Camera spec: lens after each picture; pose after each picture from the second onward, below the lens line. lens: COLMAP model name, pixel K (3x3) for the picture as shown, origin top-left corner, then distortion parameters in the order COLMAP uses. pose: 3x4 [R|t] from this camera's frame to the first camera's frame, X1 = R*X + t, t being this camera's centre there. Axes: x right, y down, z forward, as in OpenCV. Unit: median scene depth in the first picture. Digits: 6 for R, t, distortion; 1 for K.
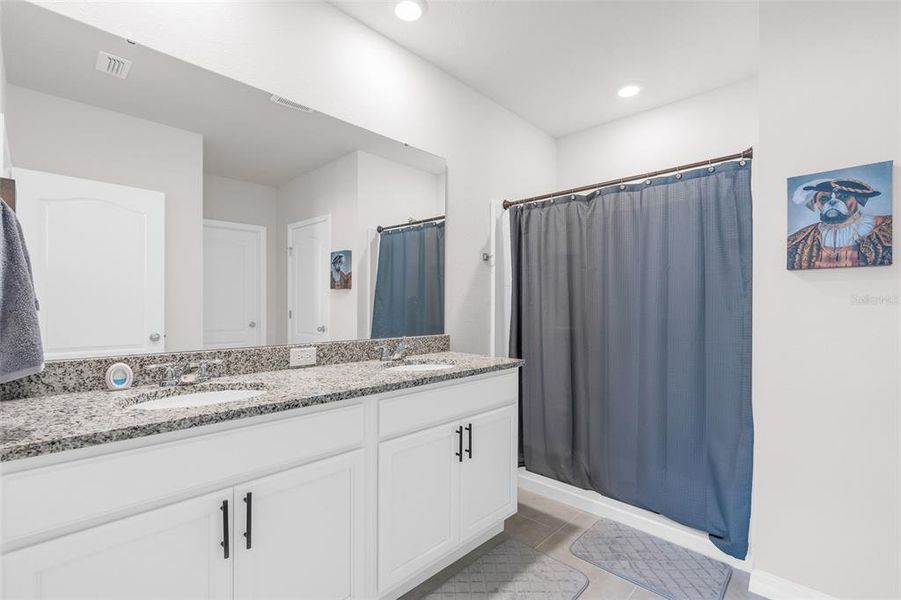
lens RADIAL K [[407.6, 0, 446.9], [0, 407.6, 304.9], [0, 0, 1]] dist [-0.018015, 0.006170]
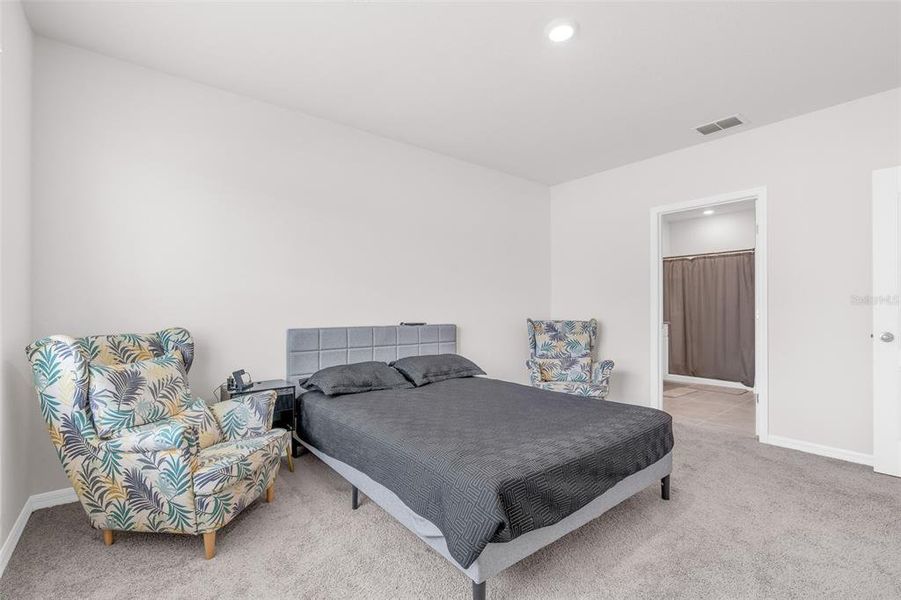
lens RADIAL K [[407.6, 0, 453.1], [0, 407.6, 304.1], [0, 0, 1]] dist [-0.018015, 0.006170]
pose [[0.992474, -0.004459, -0.122370, -0.830729], [0.003310, 0.999949, -0.009589, 0.028649], [0.122407, 0.009112, 0.992438, -1.702095]]
